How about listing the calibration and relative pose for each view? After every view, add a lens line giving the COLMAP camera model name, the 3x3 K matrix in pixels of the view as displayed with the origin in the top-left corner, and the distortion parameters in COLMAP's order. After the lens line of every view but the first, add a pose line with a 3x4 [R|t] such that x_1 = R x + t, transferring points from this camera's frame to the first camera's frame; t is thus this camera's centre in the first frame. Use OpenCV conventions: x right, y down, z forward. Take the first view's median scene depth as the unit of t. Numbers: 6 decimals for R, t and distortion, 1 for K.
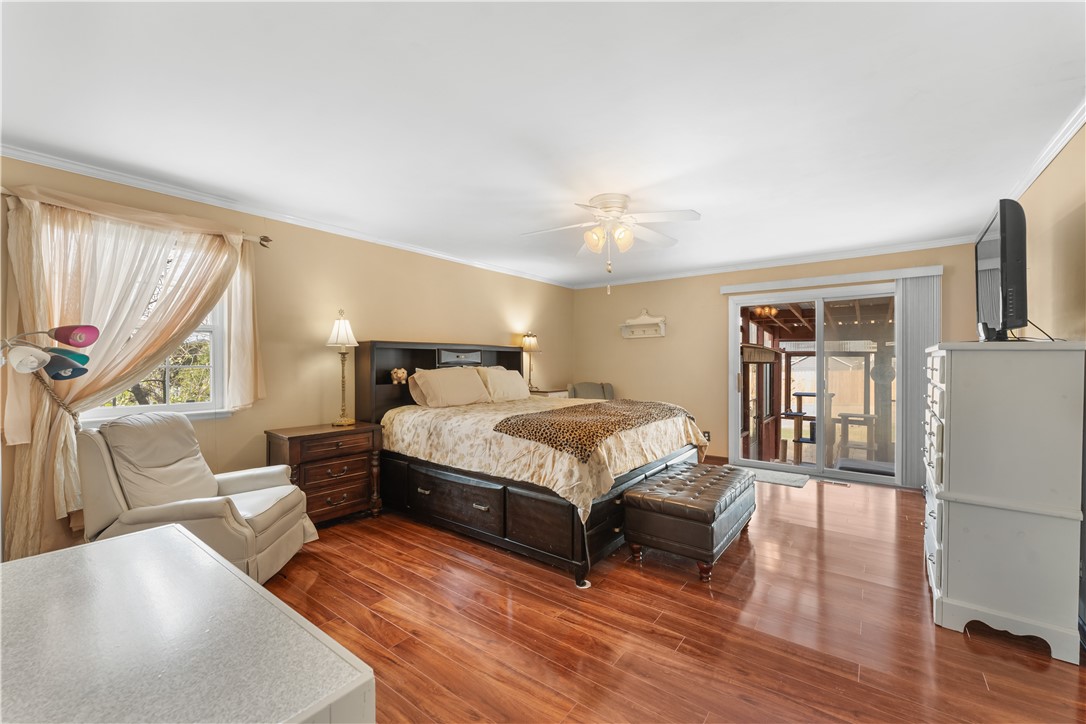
lens RADIAL K [[439.2, 0, 543.0], [0, 439.2, 362.0], [0, 0, 1]] dist [0.000650, 0.000070]
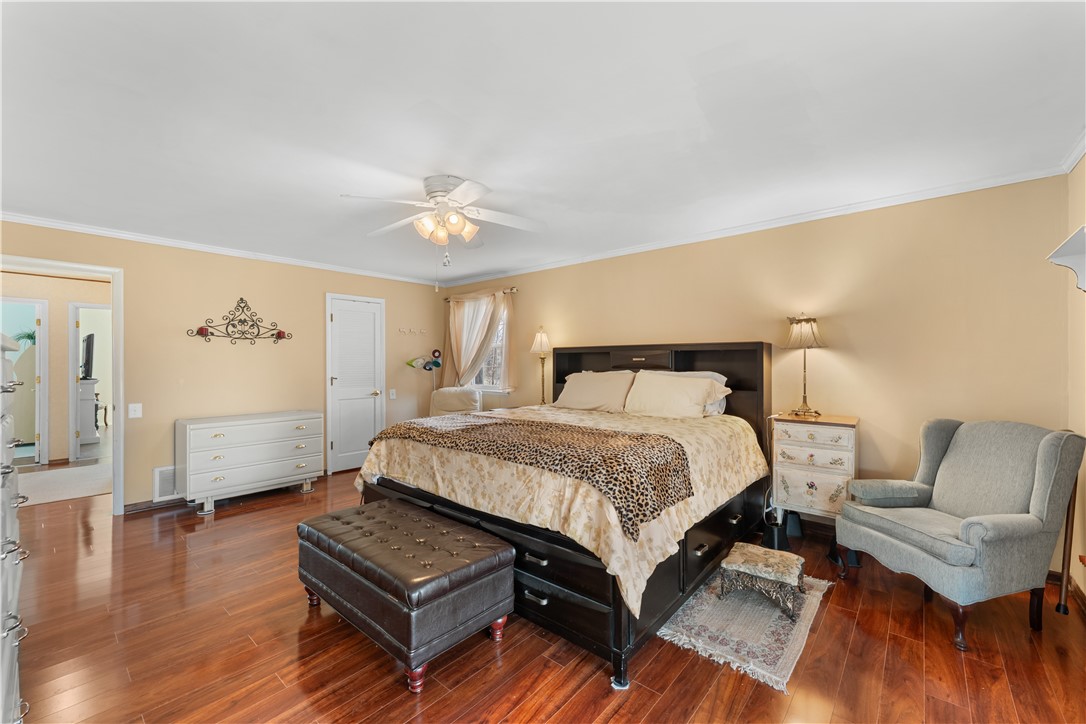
lens RADIAL K [[439.2, 0, 543.0], [0, 439.2, 362.0], [0, 0, 1]] dist [0.000650, 0.000070]
pose [[-0.057793, 0.000850, -0.998328, 1.037666], [0.001850, 0.999998, 0.000744, -0.009109], [0.998327, -0.001804, -0.057795, 1.259774]]
